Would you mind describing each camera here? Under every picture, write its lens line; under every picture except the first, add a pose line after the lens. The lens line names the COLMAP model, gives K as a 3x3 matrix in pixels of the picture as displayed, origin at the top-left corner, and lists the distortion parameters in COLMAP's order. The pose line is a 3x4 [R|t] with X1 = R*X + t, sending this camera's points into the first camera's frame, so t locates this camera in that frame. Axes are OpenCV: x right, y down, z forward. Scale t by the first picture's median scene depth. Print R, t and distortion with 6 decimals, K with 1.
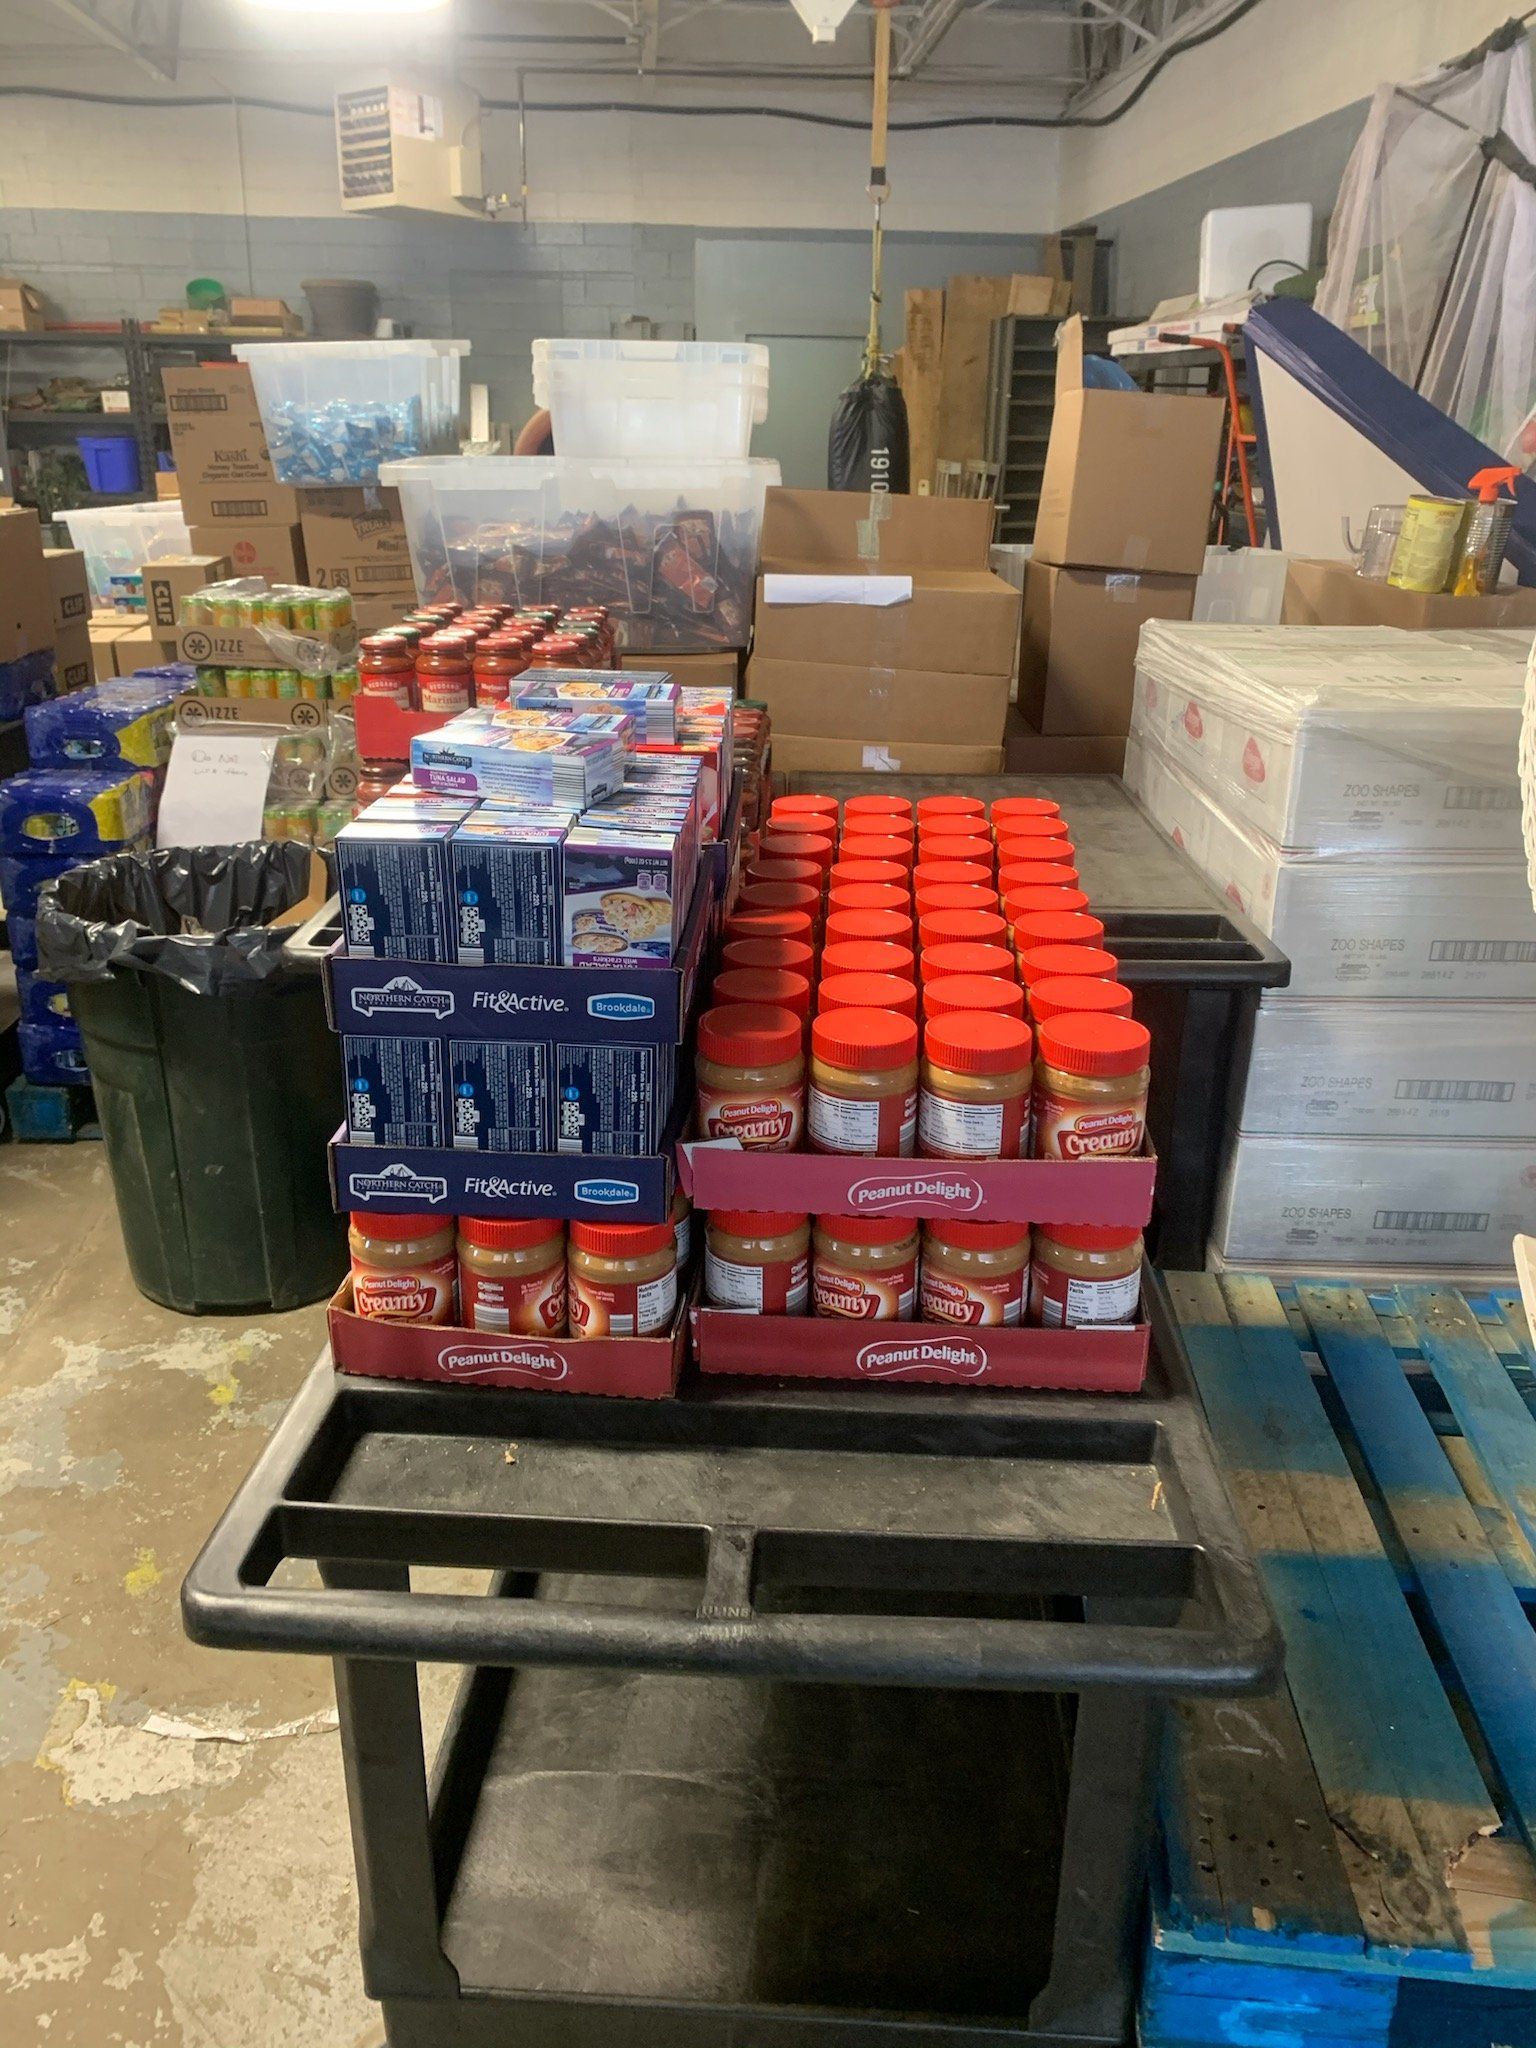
lens RADIAL K [[1551.1, 0, 780.1], [0, 1551.1, 1012.7], [0, 0, 1]] dist [0.012651, -0.018213]
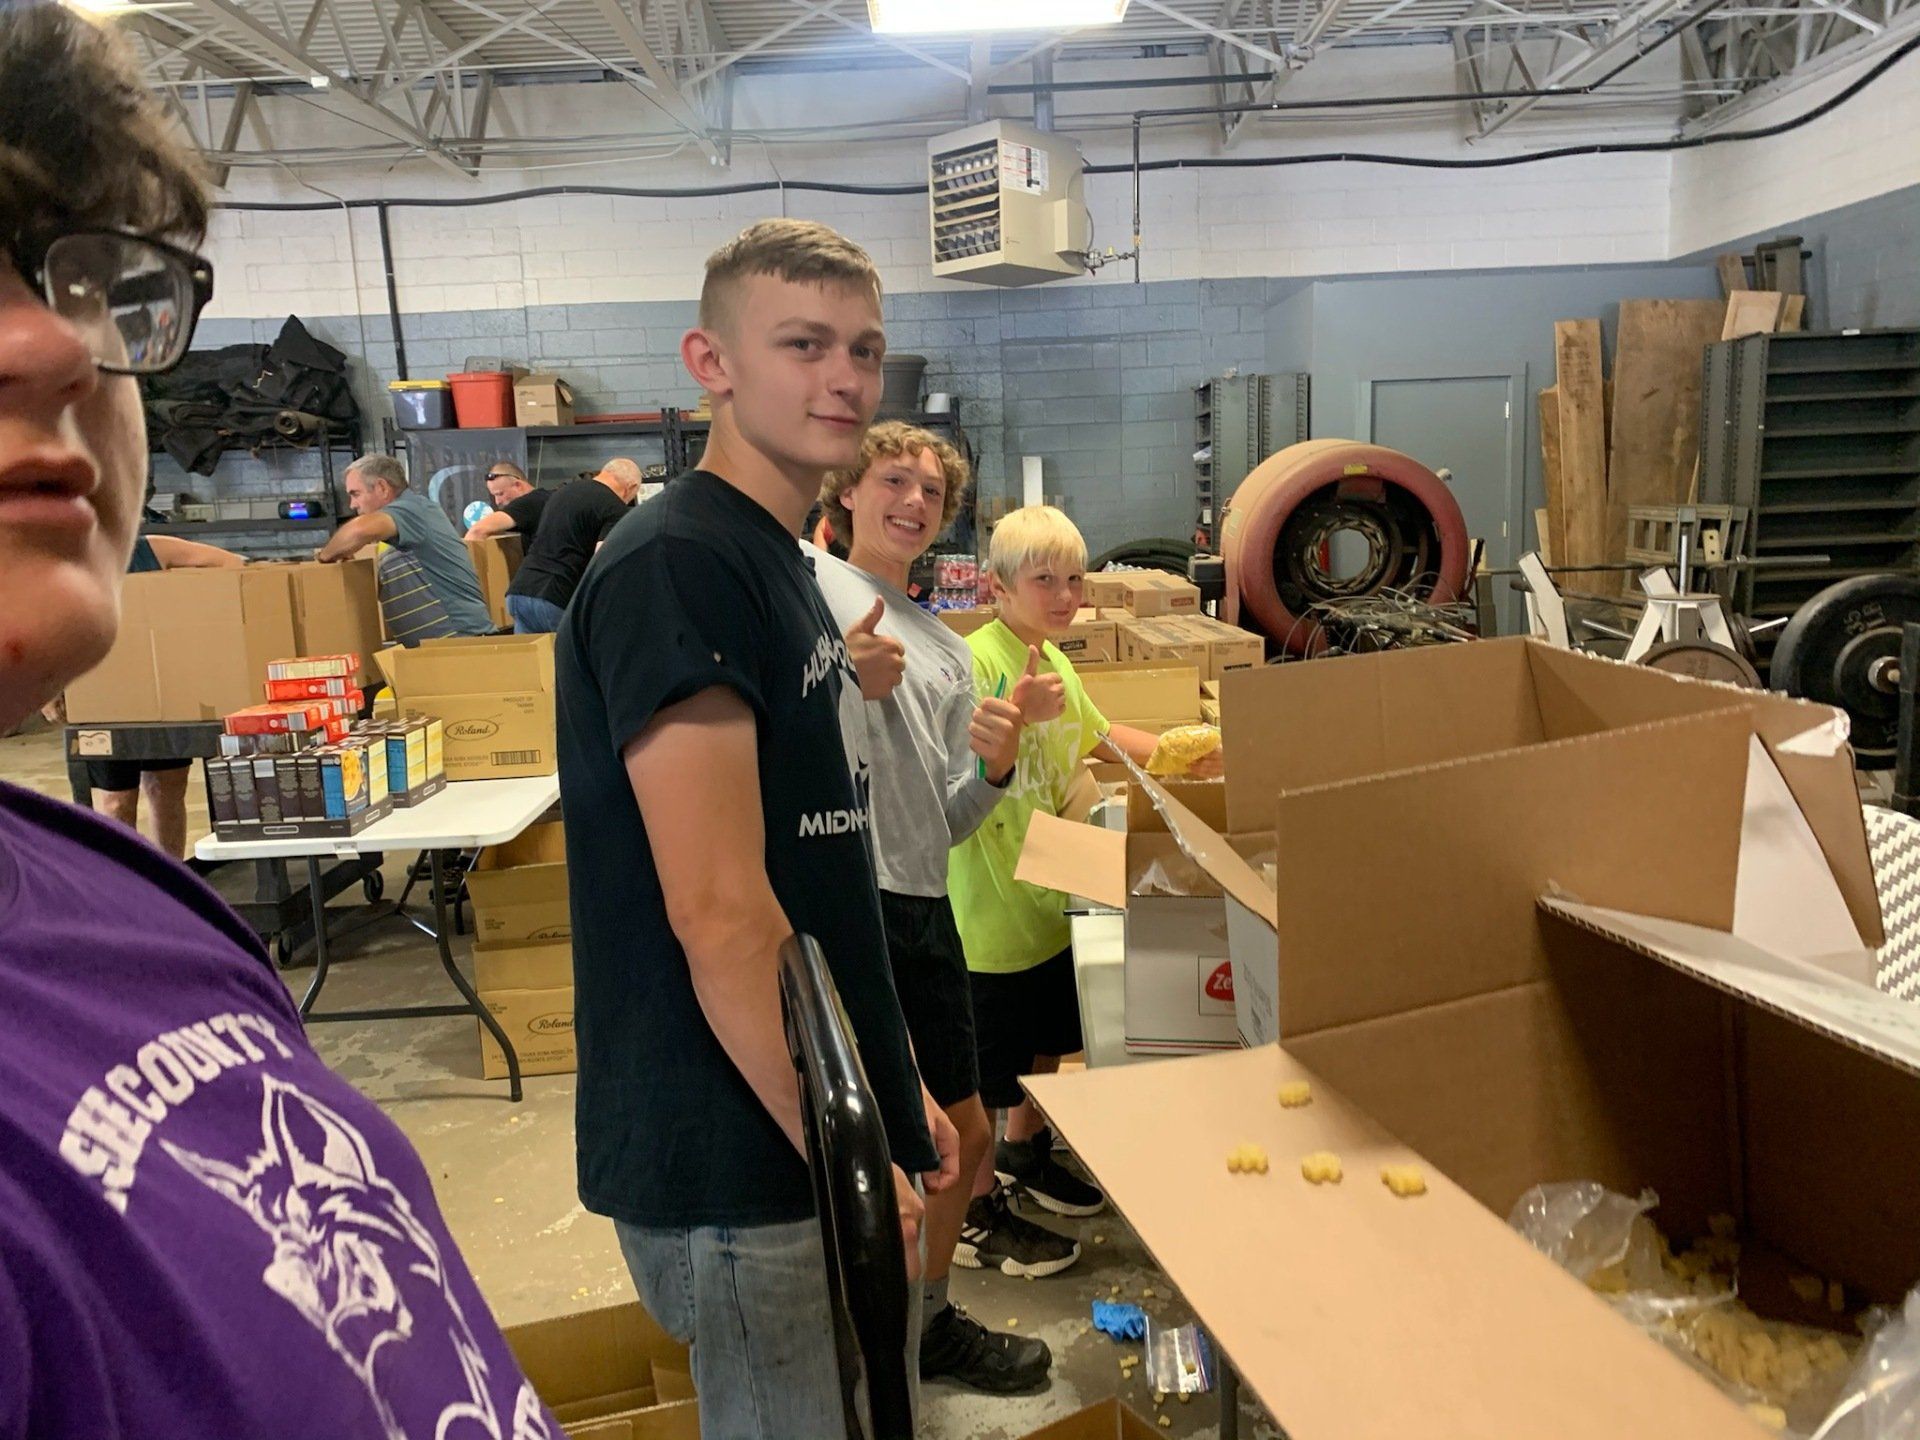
lens RADIAL K [[1454.2, 0, 966.3], [0, 1454.2, 733.3], [0, 0, 1]] dist [0.012651, -0.018213]
pose [[0.995582, -0.038195, -0.085781, -0.184711], [0.020759, 0.980458, -0.195629, -0.087802], [0.091577, 0.192984, 0.976919, 0.219093]]
